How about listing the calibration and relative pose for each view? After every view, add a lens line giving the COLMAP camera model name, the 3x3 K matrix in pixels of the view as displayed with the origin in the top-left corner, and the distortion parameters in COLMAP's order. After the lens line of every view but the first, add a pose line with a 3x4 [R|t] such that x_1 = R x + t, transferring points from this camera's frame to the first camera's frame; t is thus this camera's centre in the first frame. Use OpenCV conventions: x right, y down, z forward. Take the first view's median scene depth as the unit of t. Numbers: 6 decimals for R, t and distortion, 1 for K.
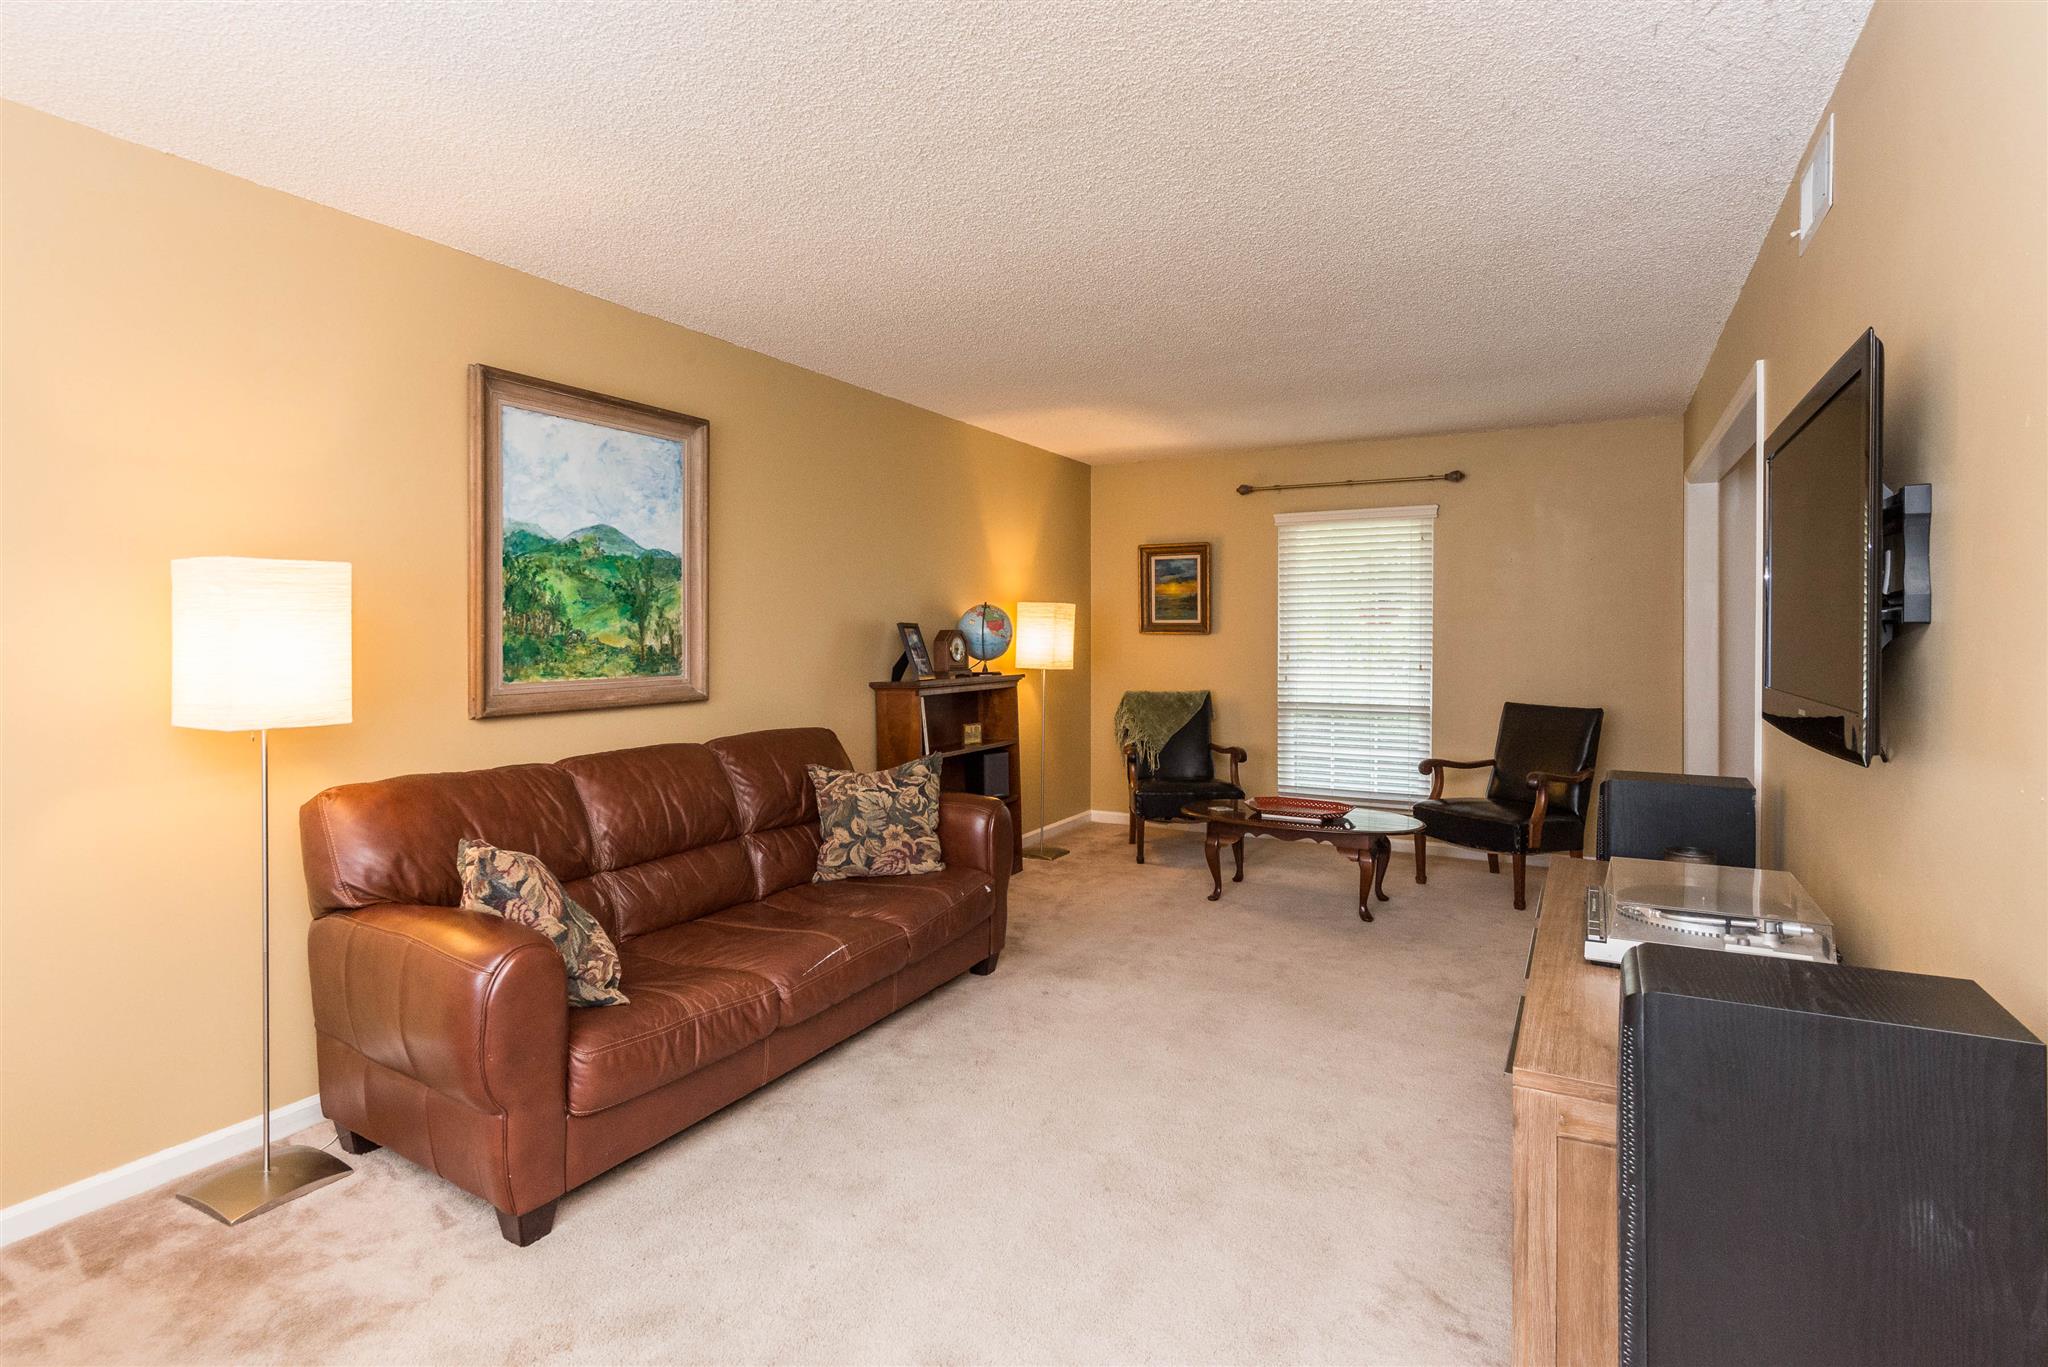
lens RADIAL K [[1023.8, 0, 997.5], [0, 1023.8, 652.2], [0, 0, 1]] dist [0.000697, -0.000427]
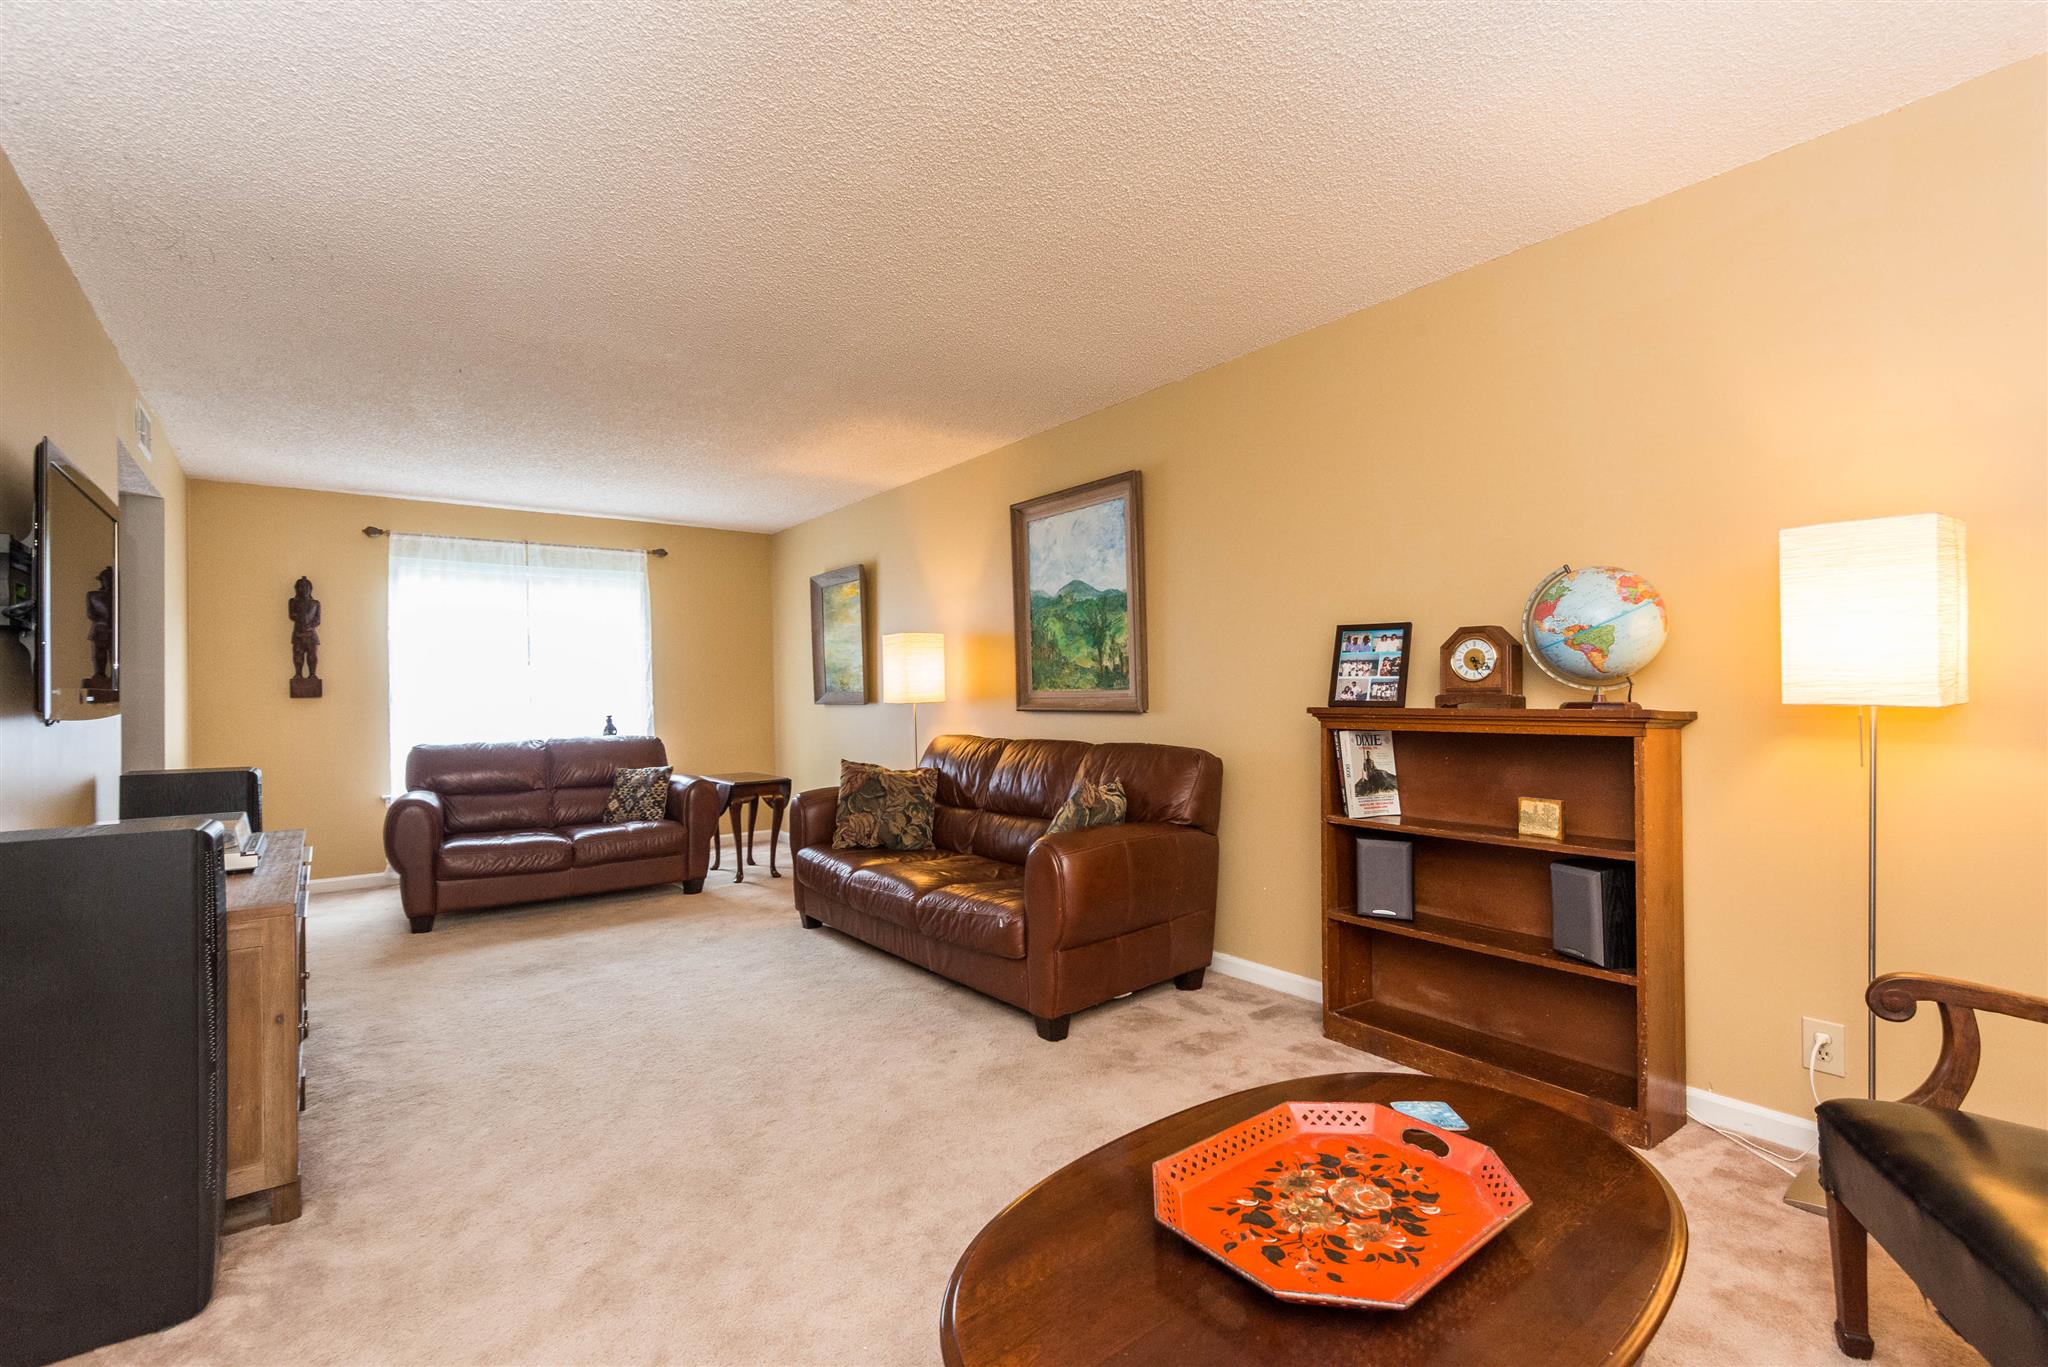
lens RADIAL K [[930.6, 0, 1034.0], [0, 930.6, 674.0], [0, 0, 1]] dist [0.020355, -0.012236]
pose [[-0.386111, -0.010663, -0.922391, 0.685661], [-0.004714, 0.999943, -0.009586, 0.013633], [0.922440, 0.000647, -0.386140, 1.221210]]
